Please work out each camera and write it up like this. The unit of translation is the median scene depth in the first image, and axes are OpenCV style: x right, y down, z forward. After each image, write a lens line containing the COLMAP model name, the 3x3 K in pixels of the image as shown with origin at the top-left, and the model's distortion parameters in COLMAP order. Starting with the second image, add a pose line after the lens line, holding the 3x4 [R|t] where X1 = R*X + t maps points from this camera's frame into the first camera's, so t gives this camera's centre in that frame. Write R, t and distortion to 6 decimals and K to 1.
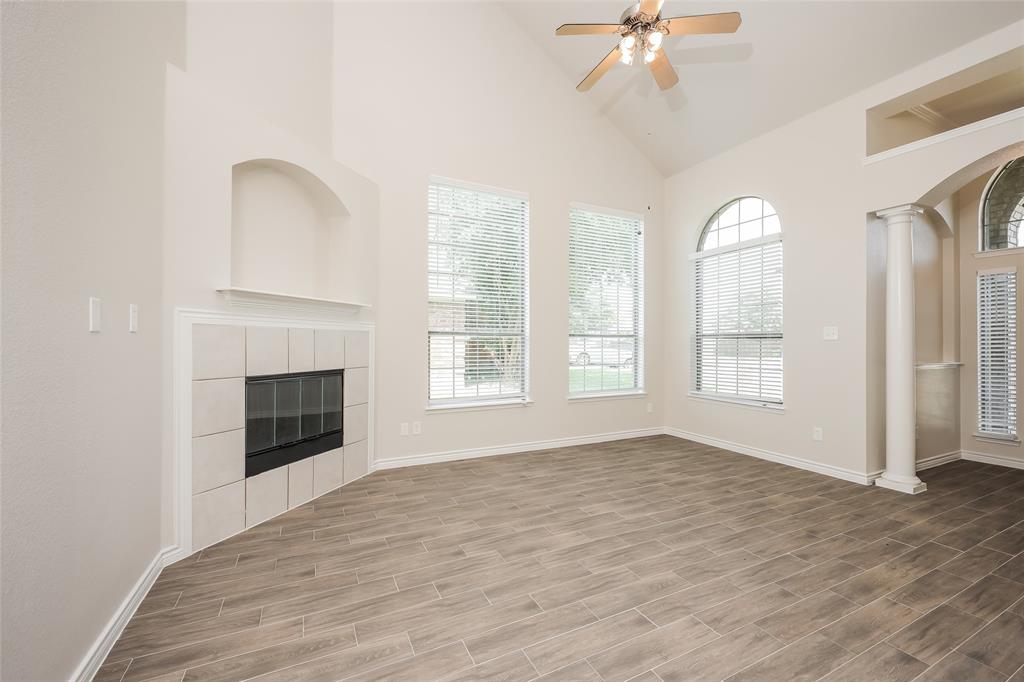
lens RADIAL K [[418.8, 0, 516.8], [0, 418.8, 342.7], [0, 0, 1]] dist [-0.001092, -0.000482]
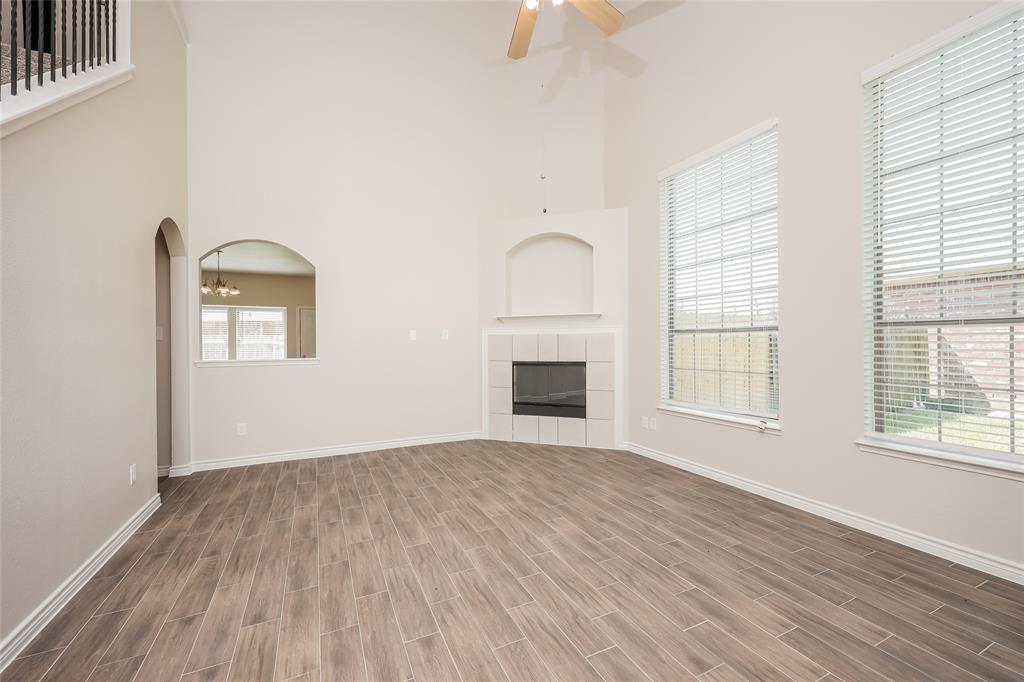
lens RADIAL K [[418.8, 0, 518.7], [0, 418.8, 343.0], [0, 0, 1]] dist [-0.001092, -0.000482]
pose [[-0.018057, -0.005662, -0.999821, 1.063251], [0.007142, 0.999958, -0.005792, 0.007724], [0.999811, -0.007245, -0.018016, 0.894075]]
